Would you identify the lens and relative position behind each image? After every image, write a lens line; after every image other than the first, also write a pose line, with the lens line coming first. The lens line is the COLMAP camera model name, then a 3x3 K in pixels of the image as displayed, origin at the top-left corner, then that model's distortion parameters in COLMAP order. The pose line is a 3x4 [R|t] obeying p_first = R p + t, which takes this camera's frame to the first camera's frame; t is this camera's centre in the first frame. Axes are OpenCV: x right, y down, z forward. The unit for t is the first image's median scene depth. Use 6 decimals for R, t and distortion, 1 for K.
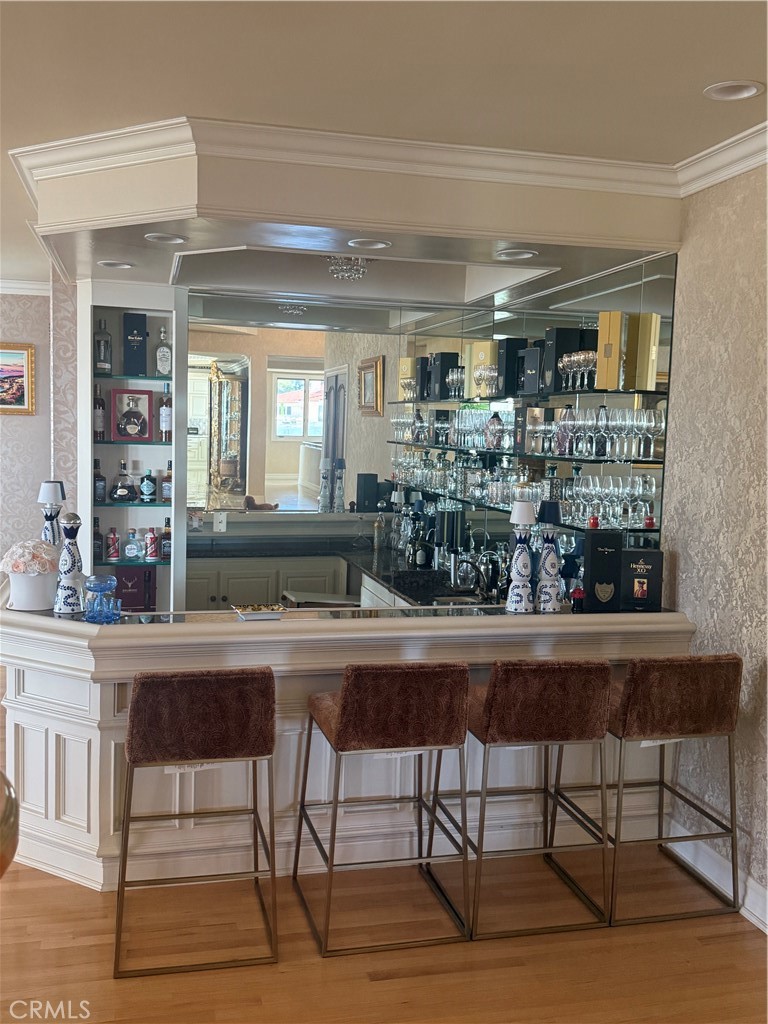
lens RADIAL K [[981.8, 0, 384.0], [0, 981.8, 512.0], [0, 0, 1]] dist [0.001511, 0.000905]
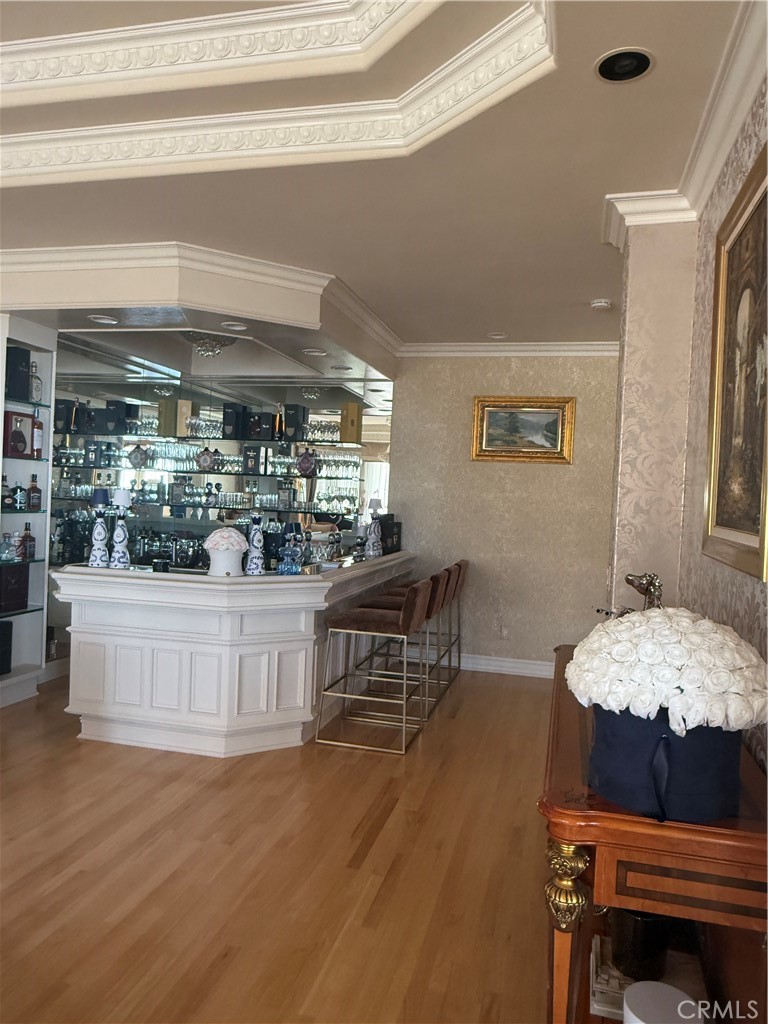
lens RADIAL K [[731.6, 0, 384.0], [0, 731.6, 512.0], [0, 0, 1]] dist [-0.000172, -0.000056]
pose [[0.472118, -0.025280, 0.881173, -0.812145], [0.045424, 0.998958, 0.004321, 0.008585], [-0.880364, 0.037987, 0.472775, 0.214206]]
